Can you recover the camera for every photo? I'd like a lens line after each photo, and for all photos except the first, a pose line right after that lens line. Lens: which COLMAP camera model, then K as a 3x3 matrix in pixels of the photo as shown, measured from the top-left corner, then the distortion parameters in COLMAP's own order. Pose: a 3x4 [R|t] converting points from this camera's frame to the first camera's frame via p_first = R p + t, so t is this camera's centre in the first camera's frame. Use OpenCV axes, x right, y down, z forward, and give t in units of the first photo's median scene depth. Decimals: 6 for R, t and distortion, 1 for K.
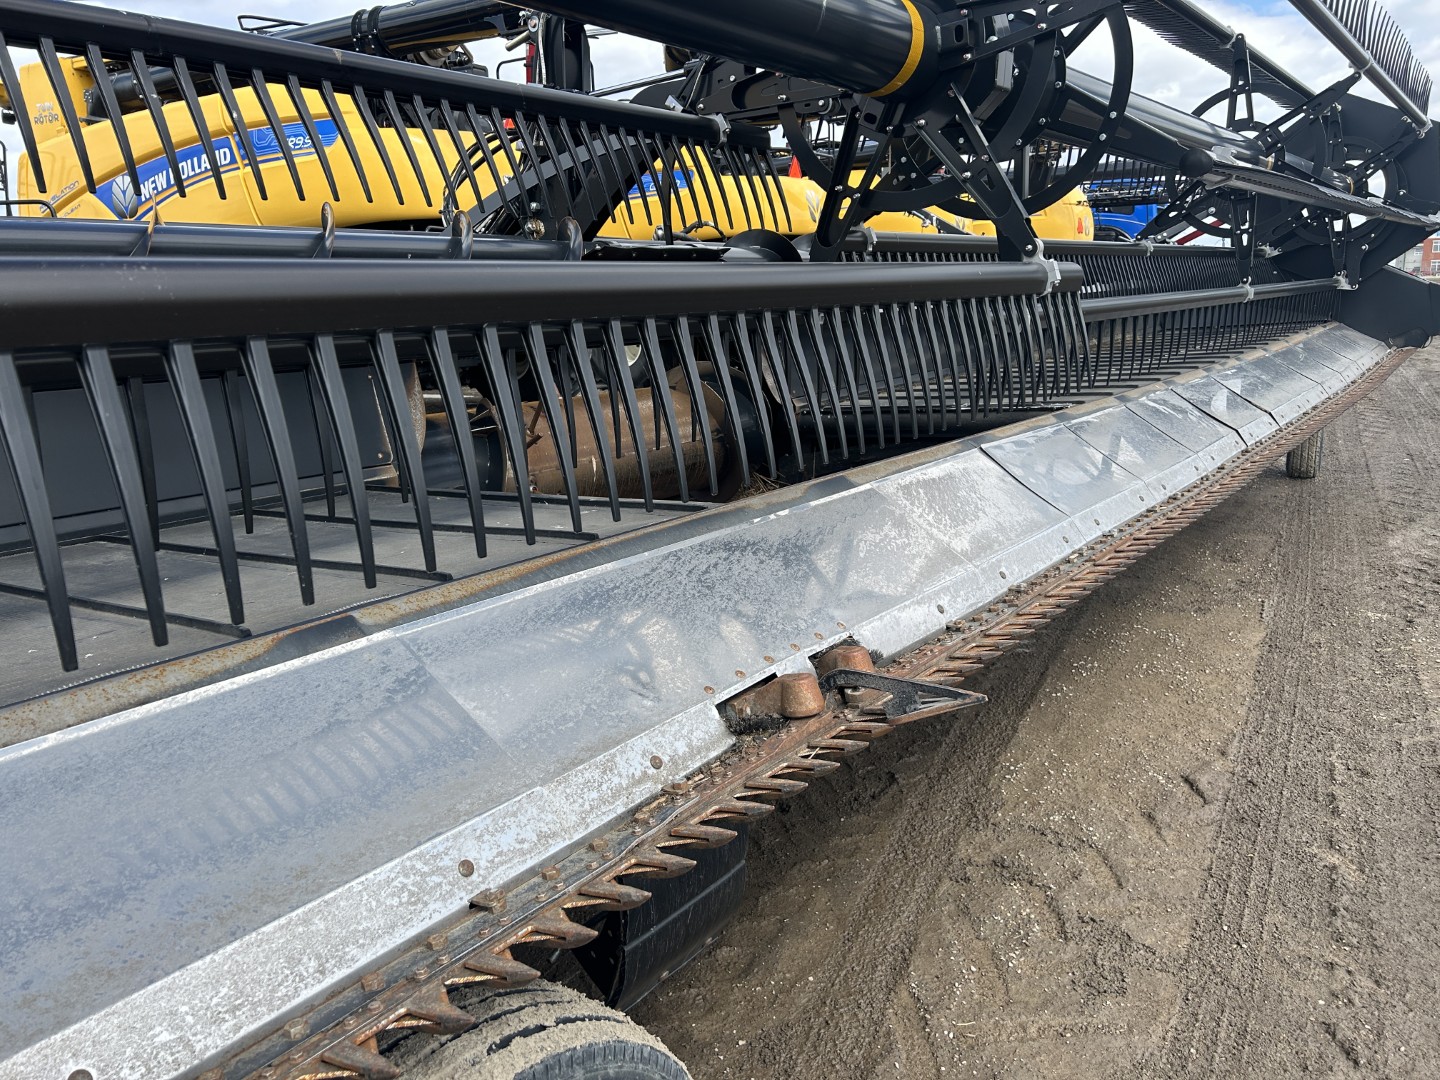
lens RADIAL K [[1076.4, 0, 723.9], [0, 1076.4, 532.4], [0, 0, 1]] dist [0.061862, -0.072275]
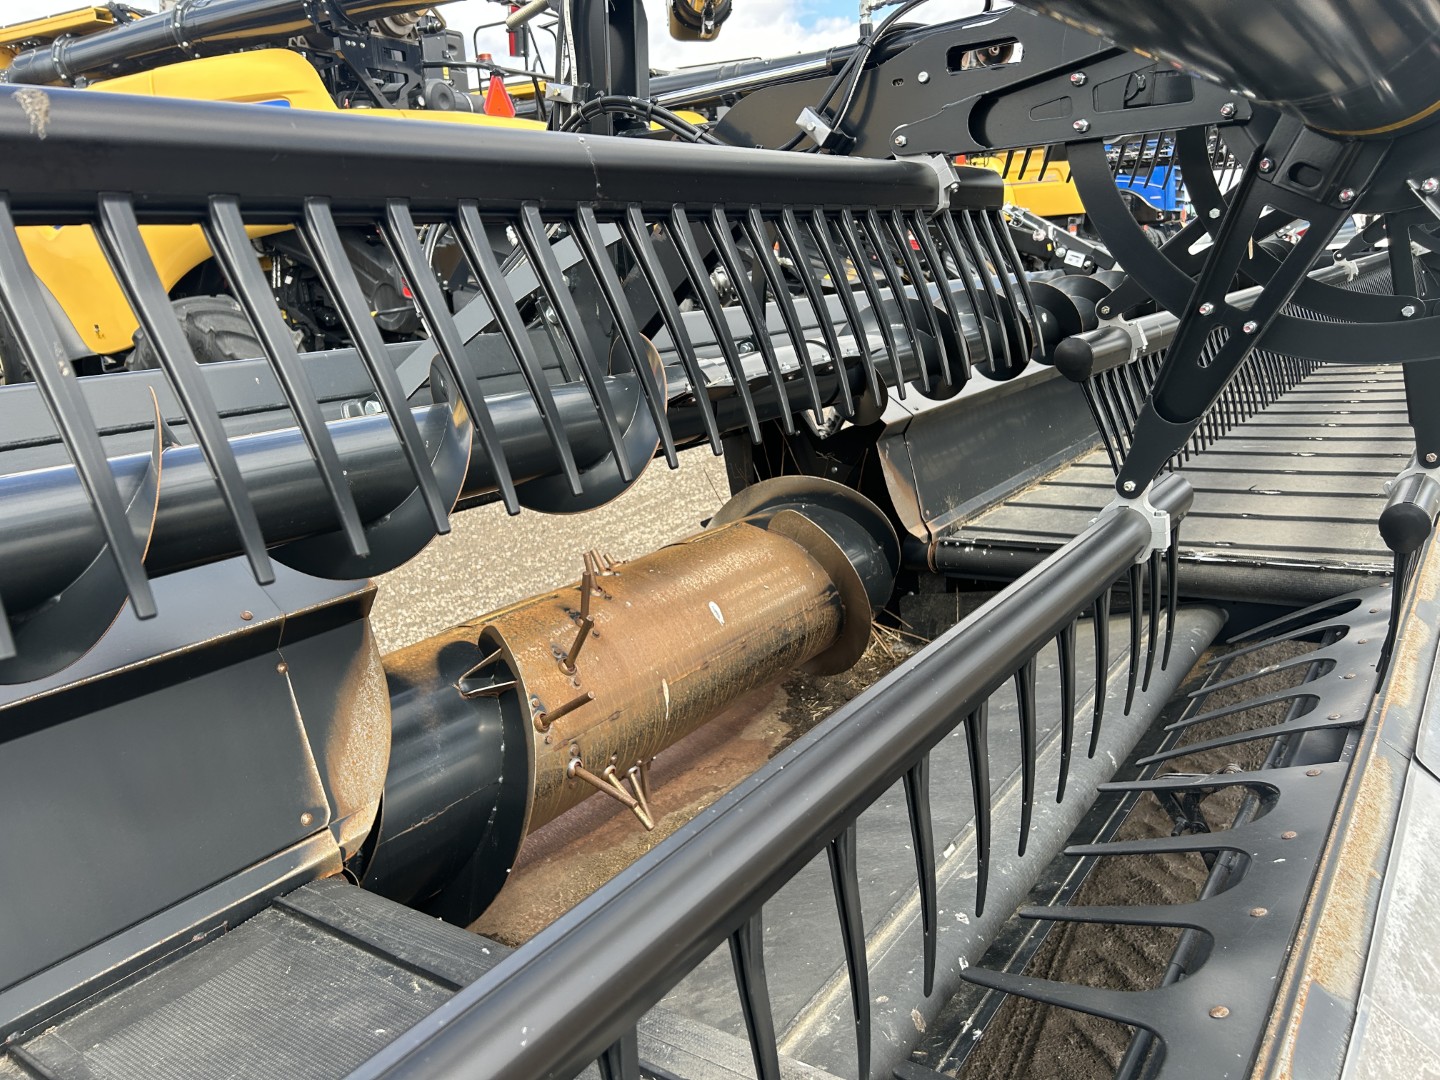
lens RADIAL K [[1076.4, 0, 723.9], [0, 1076.4, 532.4], [0, 0, 1]] dist [0.061862, -0.072275]
pose [[0.999699, -0.021169, 0.012398, -0.097855], [0.020740, 0.999215, 0.033763, -0.187427], [-0.013103, -0.033496, 0.999353, 0.396700]]
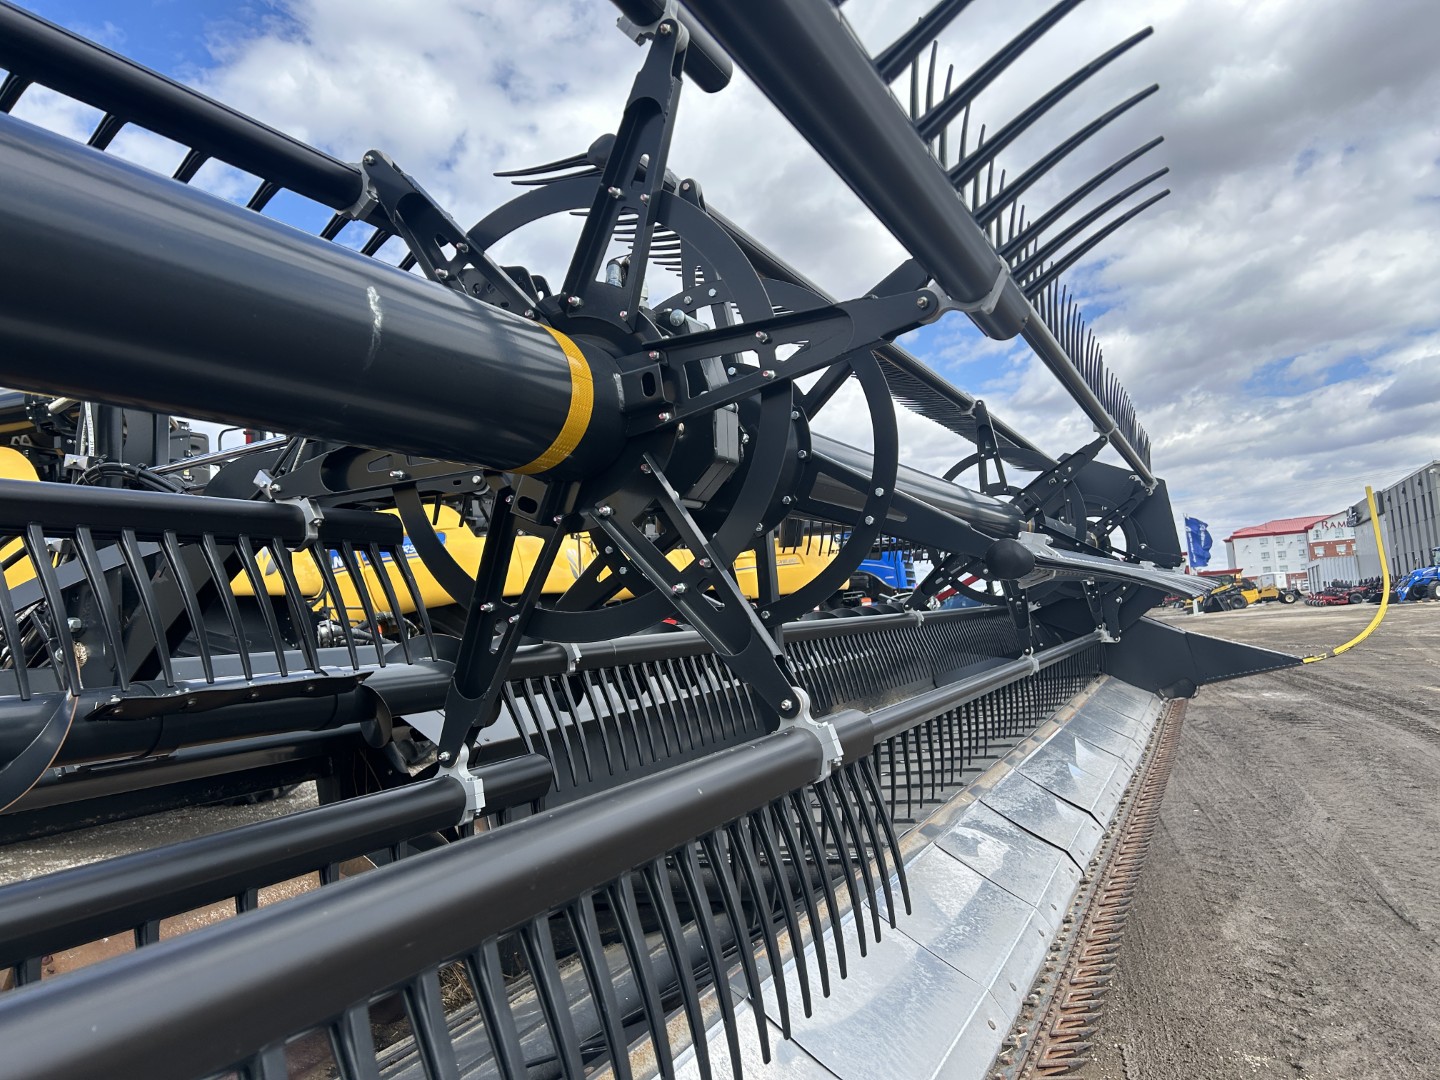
lens RADIAL K [[1076.4, 0, 723.9], [0, 1076.4, 532.4], [0, 0, 1]] dist [0.061862, -0.072275]
pose [[0.979196, -0.023431, 0.201561, 0.091560], [0.084441, 0.950271, -0.299756, -0.126084], [-0.184514, 0.310540, 0.932480, 0.297459]]
